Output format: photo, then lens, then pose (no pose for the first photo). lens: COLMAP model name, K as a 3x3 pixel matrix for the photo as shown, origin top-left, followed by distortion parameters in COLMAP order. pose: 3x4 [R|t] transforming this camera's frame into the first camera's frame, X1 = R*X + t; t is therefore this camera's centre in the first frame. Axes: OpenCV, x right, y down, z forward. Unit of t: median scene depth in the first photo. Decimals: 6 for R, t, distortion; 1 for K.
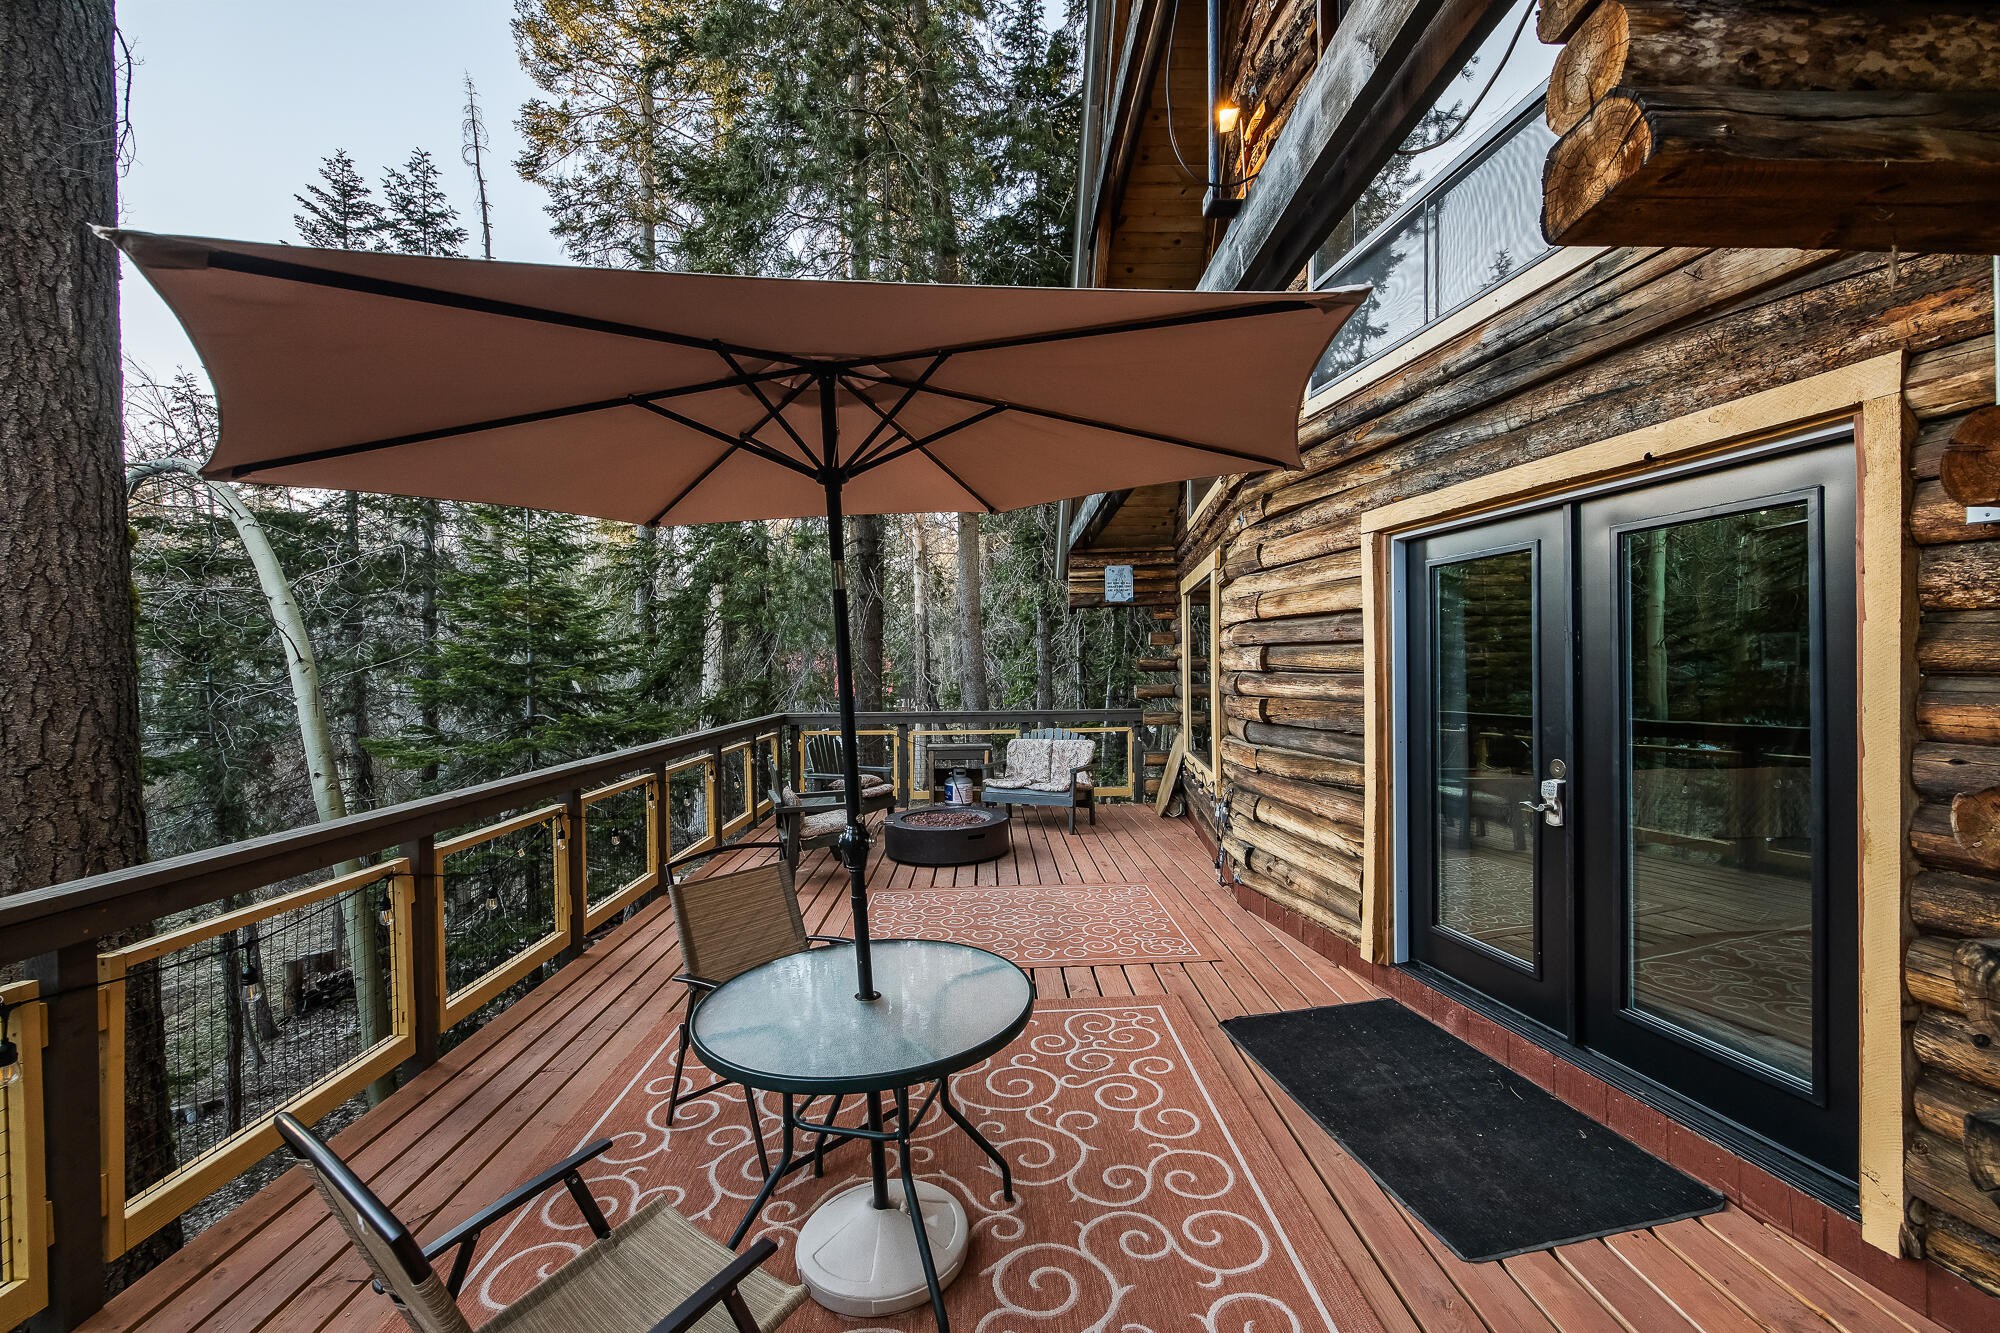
lens RADIAL K [[804.3, 0, 1008.0], [0, 804.3, 670.9], [0, 0, 1]] dist [-0.003162, 0.000229]
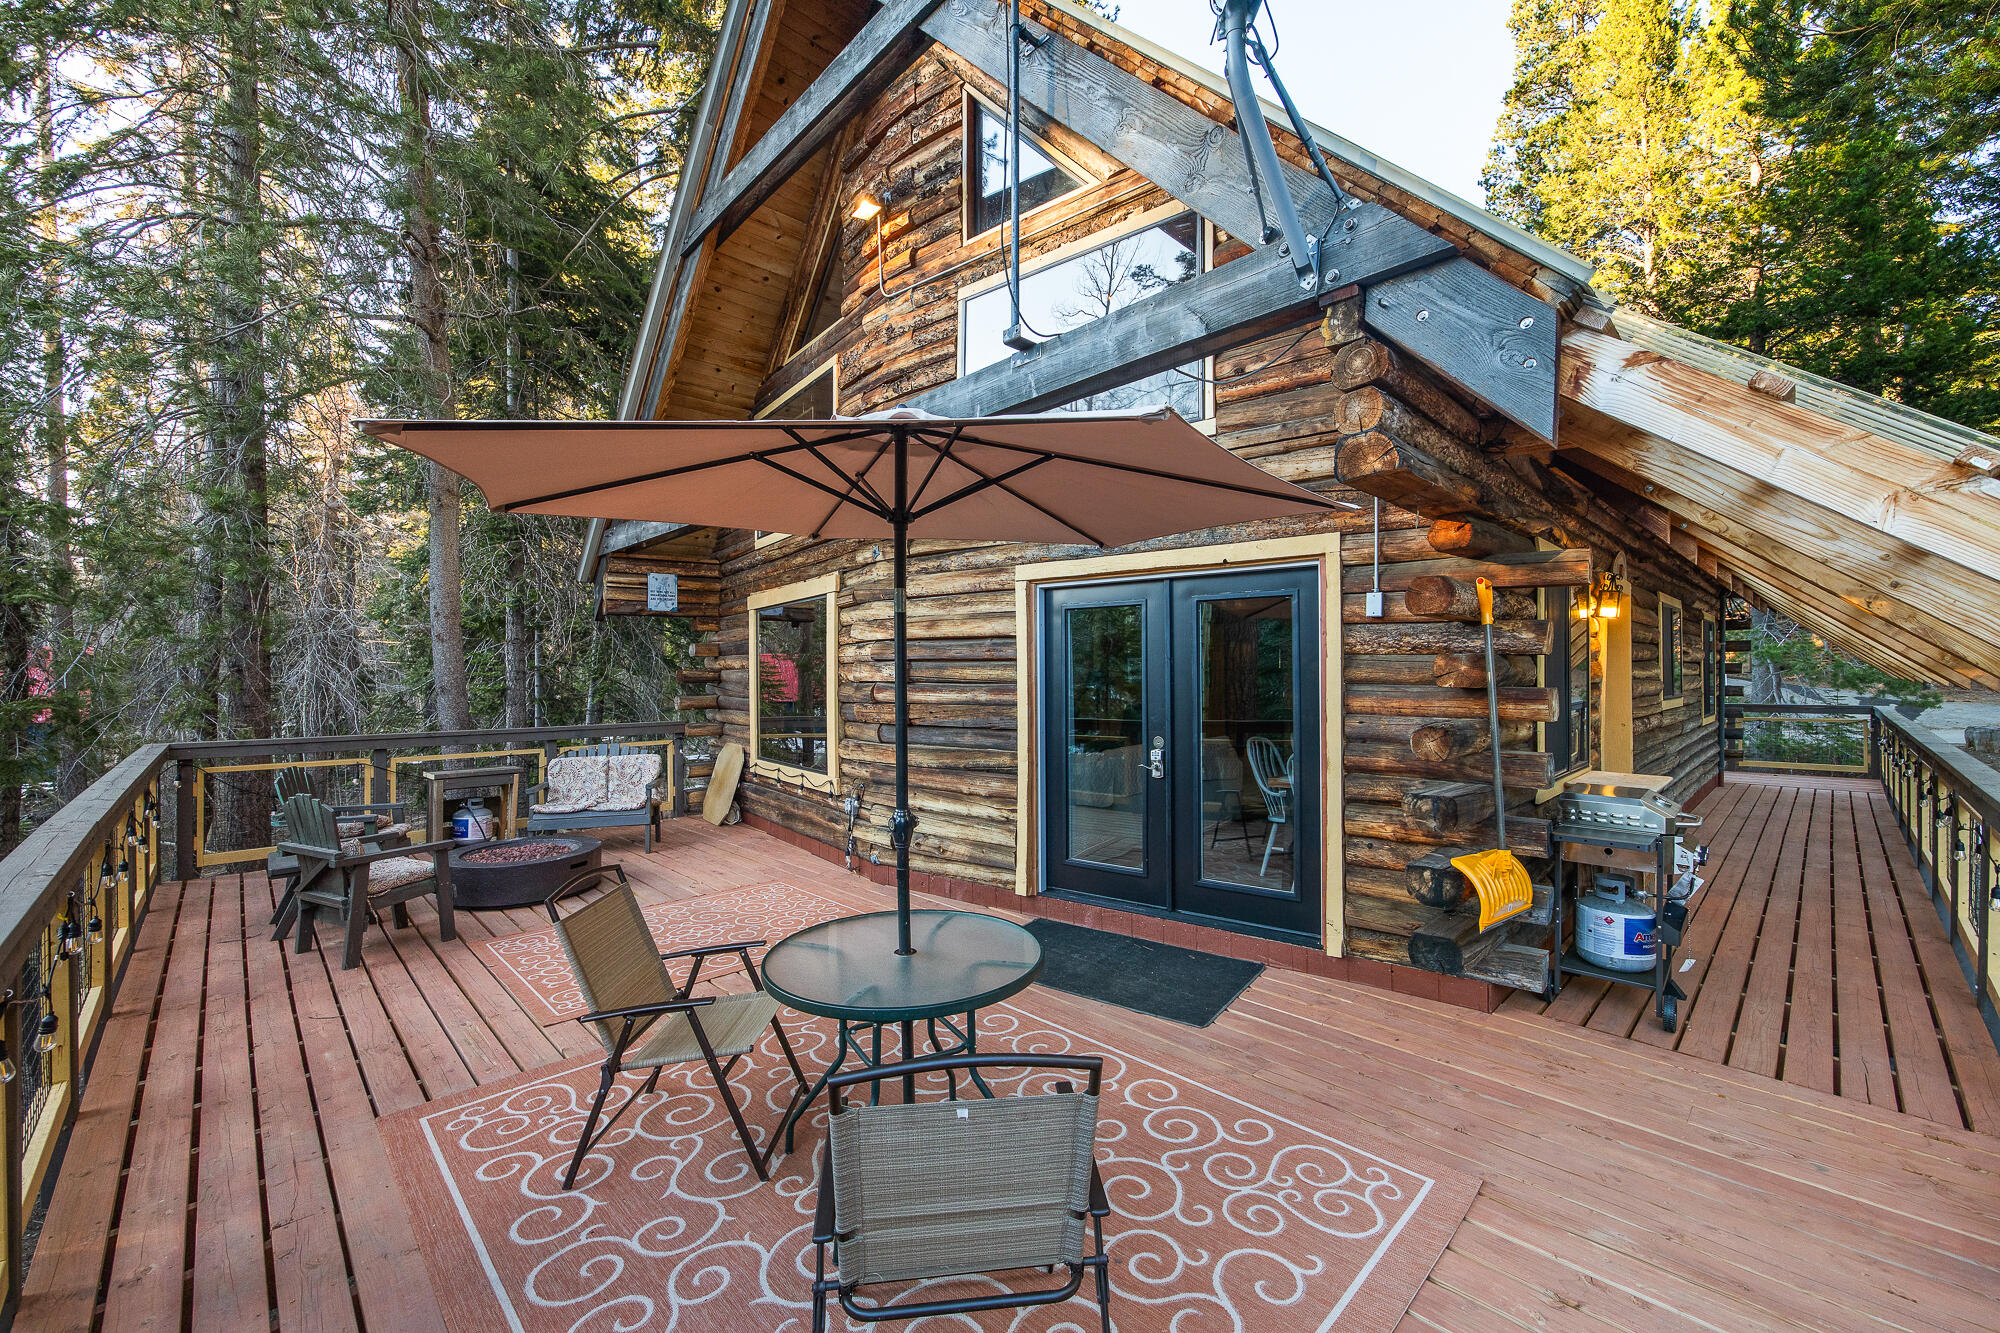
lens RADIAL K [[804.3, 0, 1011.1], [0, 804.3, 668.5], [0, 0, 1]] dist [-0.003162, 0.000229]
pose [[0.738179, 0.013618, 0.674467, -0.454674], [-0.001156, 0.999820, -0.018922, 0.003251], [-0.674603, 0.013188, 0.738062, 0.003200]]
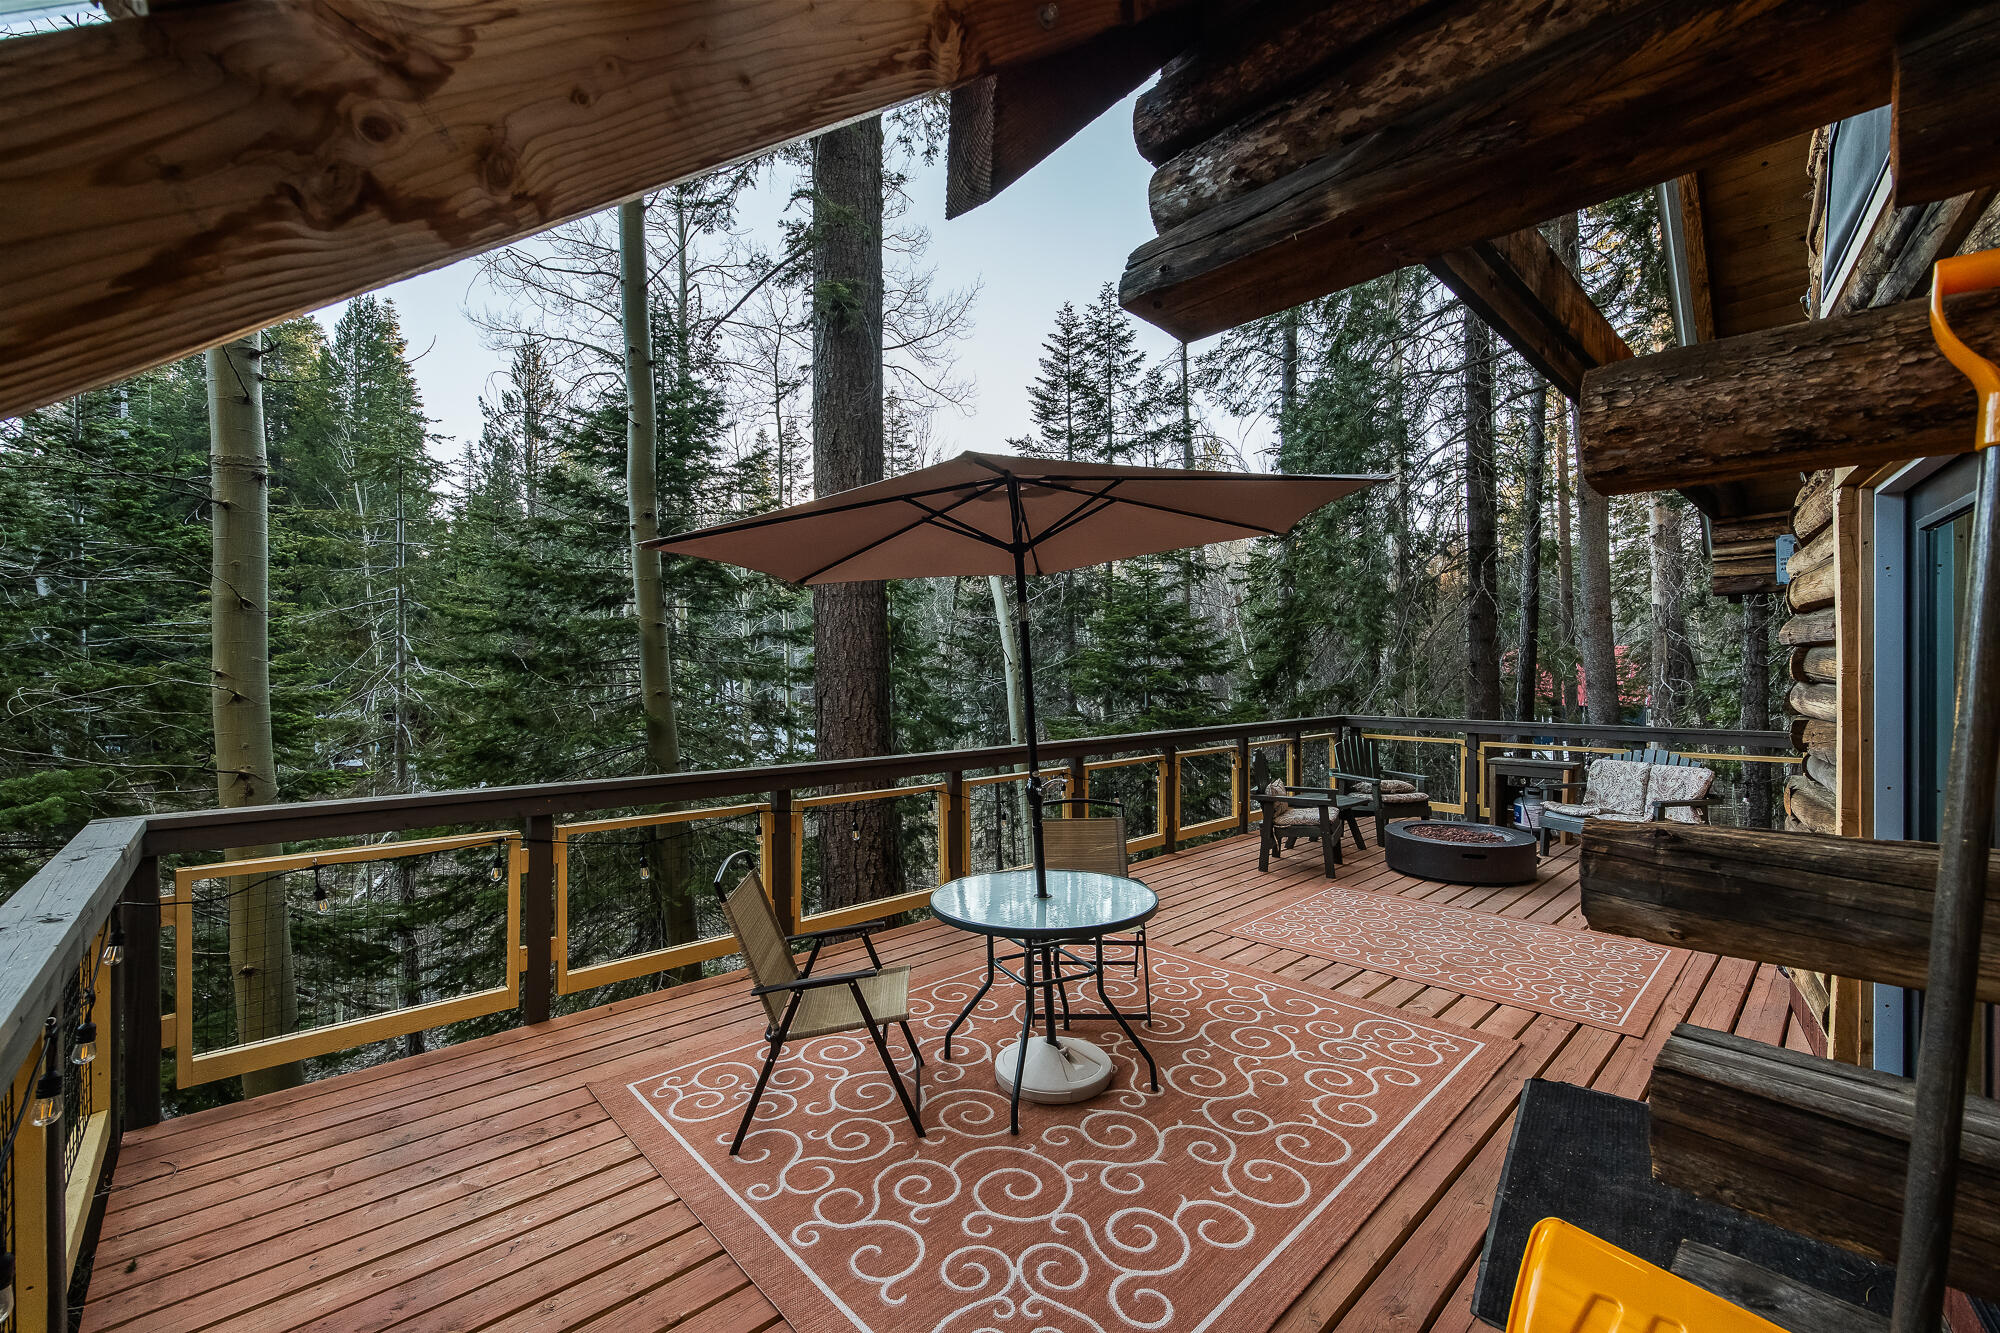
lens RADIAL K [[804.3, 0, 1007.9], [0, 804.3, 668.6], [0, 0, 1]] dist [-0.003162, 0.000229]
pose [[0.658766, 0.006070, -0.752324, 0.465044], [-0.009478, 0.999955, -0.000232, -0.005532], [0.752288, 0.007283, 0.658794, -0.013604]]
